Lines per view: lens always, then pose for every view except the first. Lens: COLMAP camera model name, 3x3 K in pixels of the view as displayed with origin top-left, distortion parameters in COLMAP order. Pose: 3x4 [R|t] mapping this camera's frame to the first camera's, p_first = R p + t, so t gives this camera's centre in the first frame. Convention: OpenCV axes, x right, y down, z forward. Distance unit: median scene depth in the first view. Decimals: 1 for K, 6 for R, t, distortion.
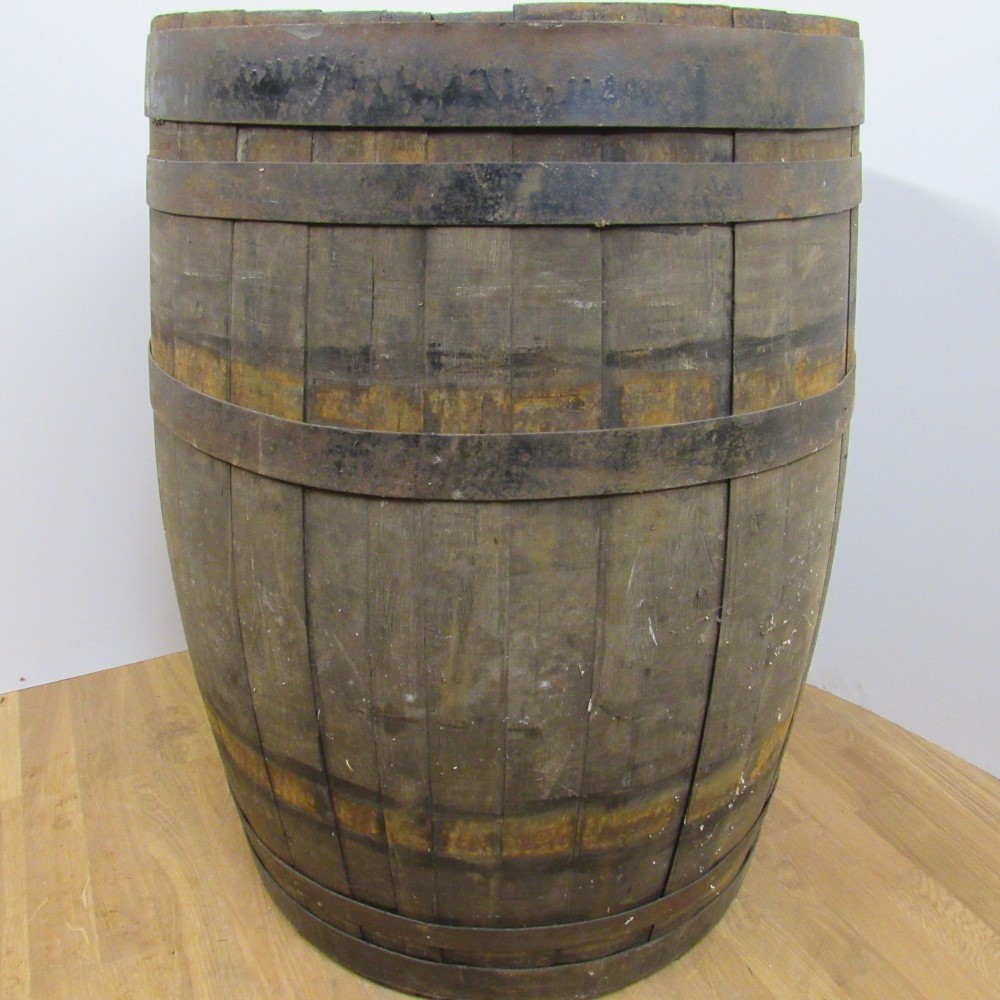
lens RADIAL K [[957.1, 0, 497.1], [0, 957.1, 502.3], [0, 0, 1]] dist [-0.028533, 0.000000]
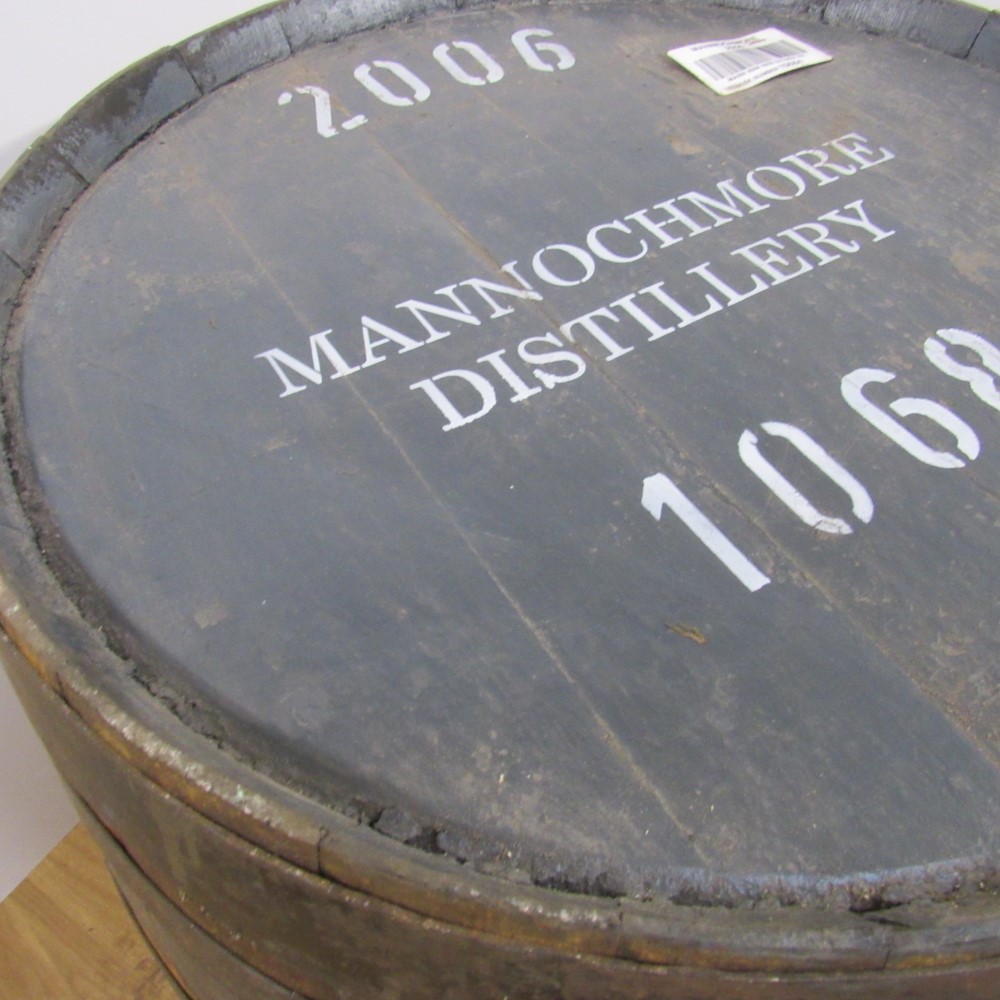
lens RADIAL K [[957.1, 0, 494.1], [0, 957.1, 500.8], [0, 0, 1]] dist [-0.028533, 0.000000]
pose [[0.889675, -0.357718, 0.283753, -0.347301], [0.198469, 0.862650, 0.465237, -0.819174], [-0.411203, -0.357594, 0.838474, 0.770552]]
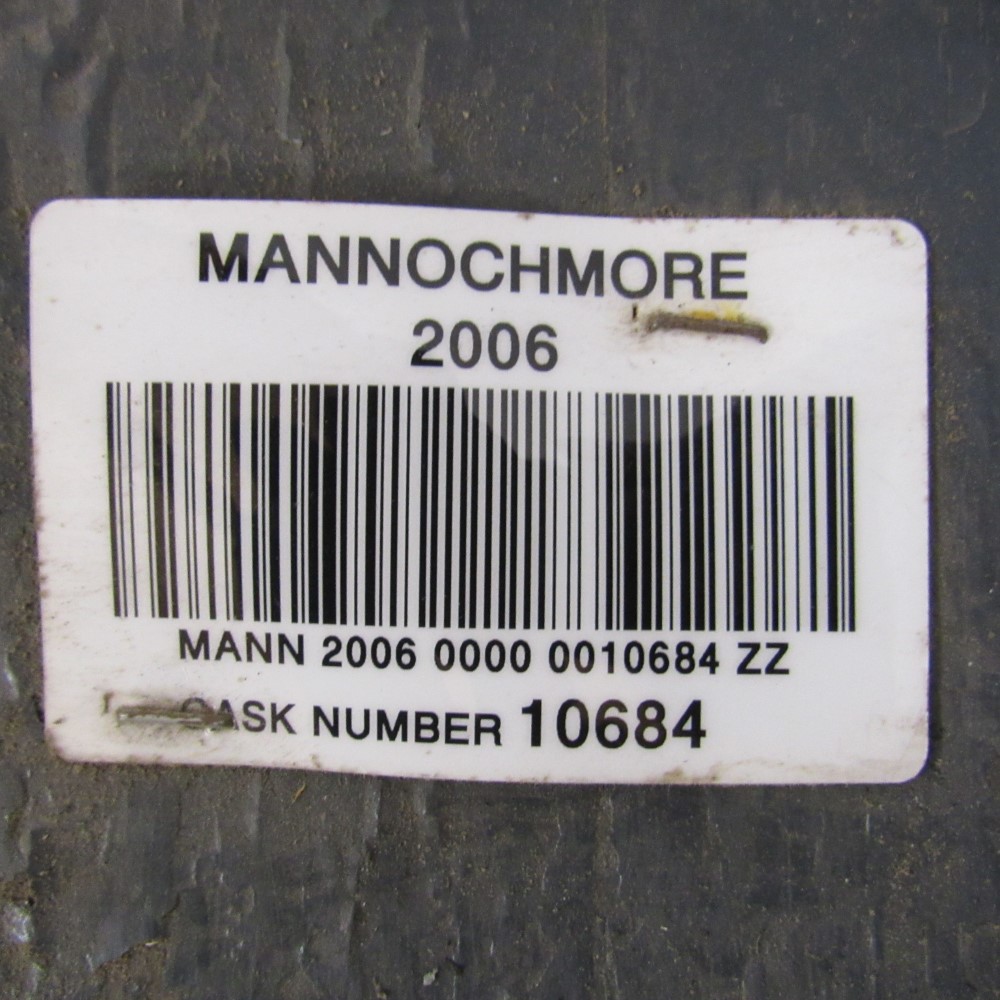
lens RADIAL K [[957.1, 0, 500.6], [0, 957.1, 500.8], [0, 0, 1]] dist [-0.028533, 0.000000]
pose [[0.996463, 0.083319, -0.010907, 0.261608], [-0.021431, 0.377490, 0.925766, -0.846791], [0.081251, -0.922258, 0.377940, 1.500768]]
